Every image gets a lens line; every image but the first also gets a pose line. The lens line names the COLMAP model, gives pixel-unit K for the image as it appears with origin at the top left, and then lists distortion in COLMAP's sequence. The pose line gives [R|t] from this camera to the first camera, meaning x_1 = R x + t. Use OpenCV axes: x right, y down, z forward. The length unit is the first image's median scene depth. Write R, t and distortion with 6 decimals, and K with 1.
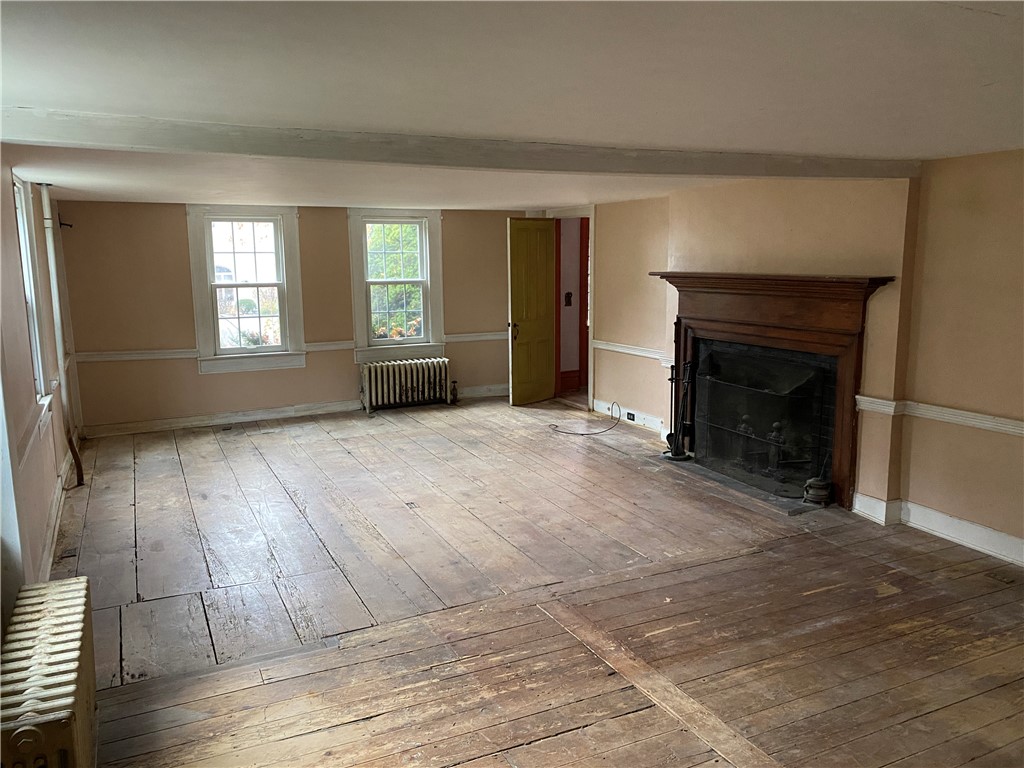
lens RADIAL K [[783.9, 0, 509.7], [0, 783.9, 381.5], [0, 0, 1]] dist [0.071740, -0.006081]
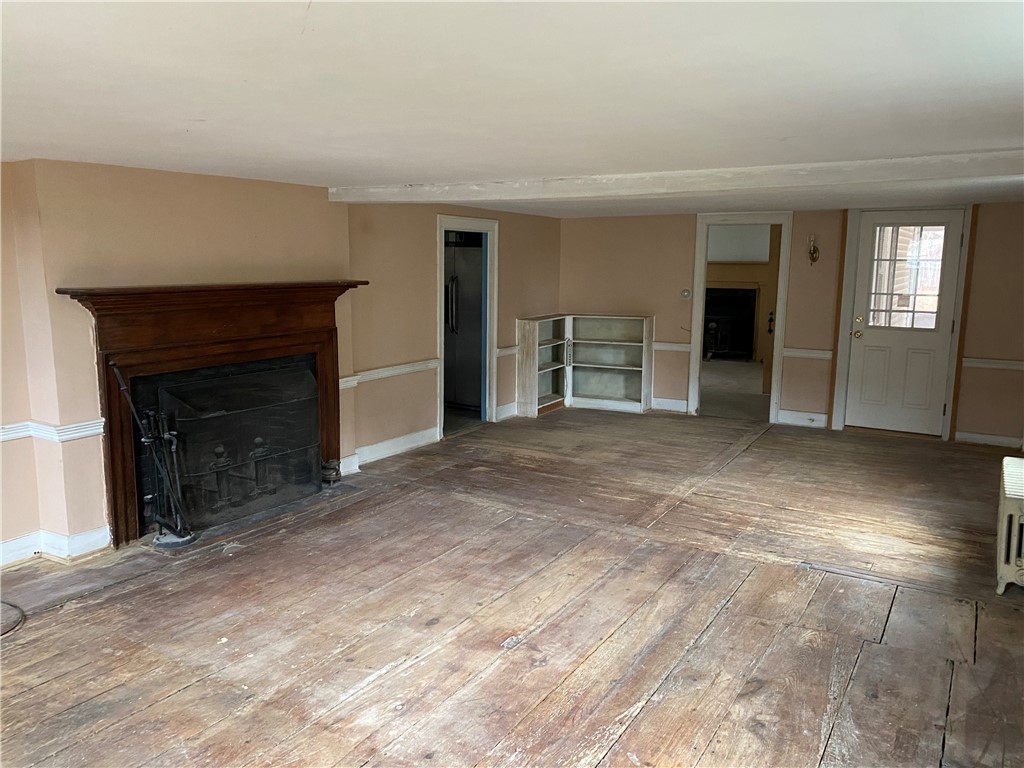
lens RADIAL K [[783.9, 0, 509.7], [0, 783.9, 381.5], [0, 0, 1]] dist [0.071740, -0.006081]
pose [[-0.538656, -0.131175, 0.832252, -0.770556], [0.131697, 0.962554, 0.236950, -0.251729], [-0.832169, 0.237240, -0.501210, 1.521844]]
